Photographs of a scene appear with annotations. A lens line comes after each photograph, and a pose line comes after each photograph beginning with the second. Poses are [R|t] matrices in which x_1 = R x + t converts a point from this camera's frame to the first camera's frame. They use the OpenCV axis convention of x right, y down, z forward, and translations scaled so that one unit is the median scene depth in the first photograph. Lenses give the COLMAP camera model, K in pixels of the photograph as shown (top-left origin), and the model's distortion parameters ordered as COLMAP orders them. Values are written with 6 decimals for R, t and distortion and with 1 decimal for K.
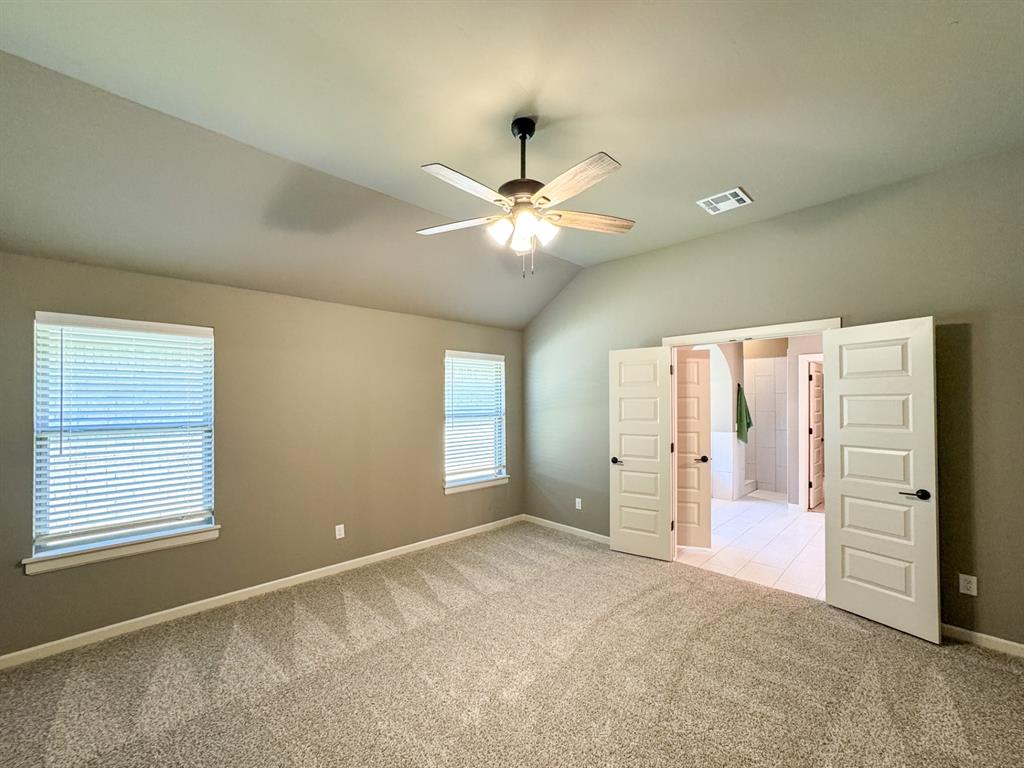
lens RADIAL K [[419.4, 0, 513.5], [0, 419.4, 399.7], [0, 0, 1]] dist [-0.024047, 0.011520]
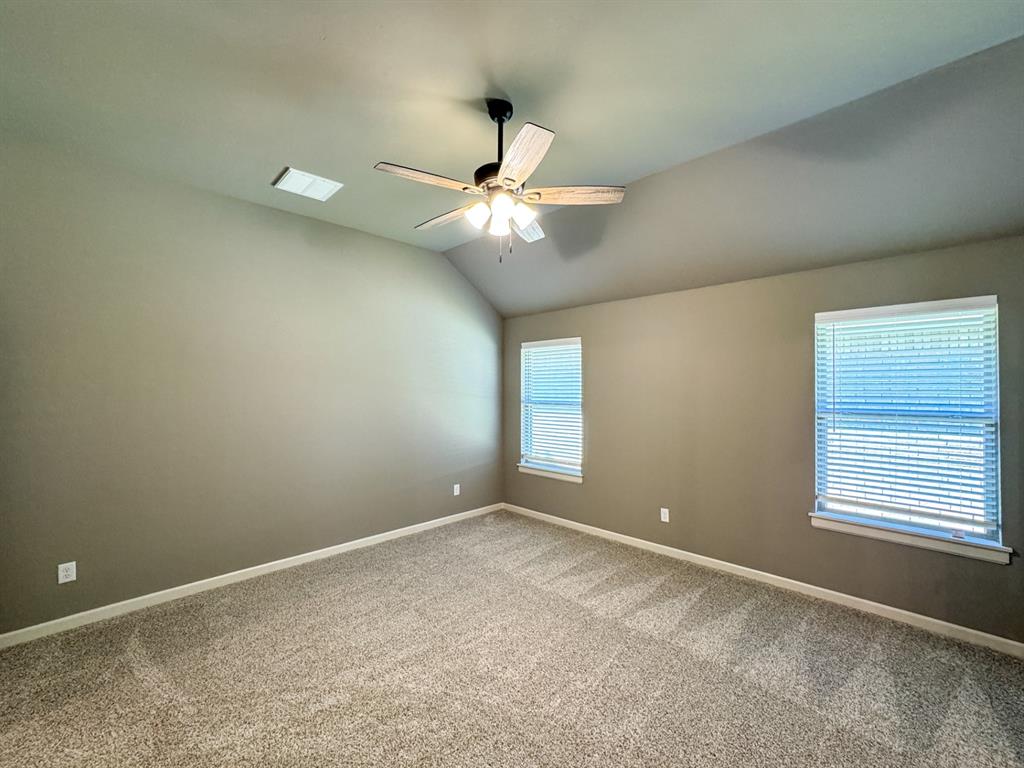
lens RADIAL K [[419.4, 0, 506.9], [0, 419.4, 388.2], [0, 0, 1]] dist [-0.024047, 0.011520]
pose [[0.028579, 0.005708, -0.999575, 0.436558], [0.000311, 0.999984, 0.005719, -0.001450], [0.999591, -0.000474, 0.028577, 0.426252]]
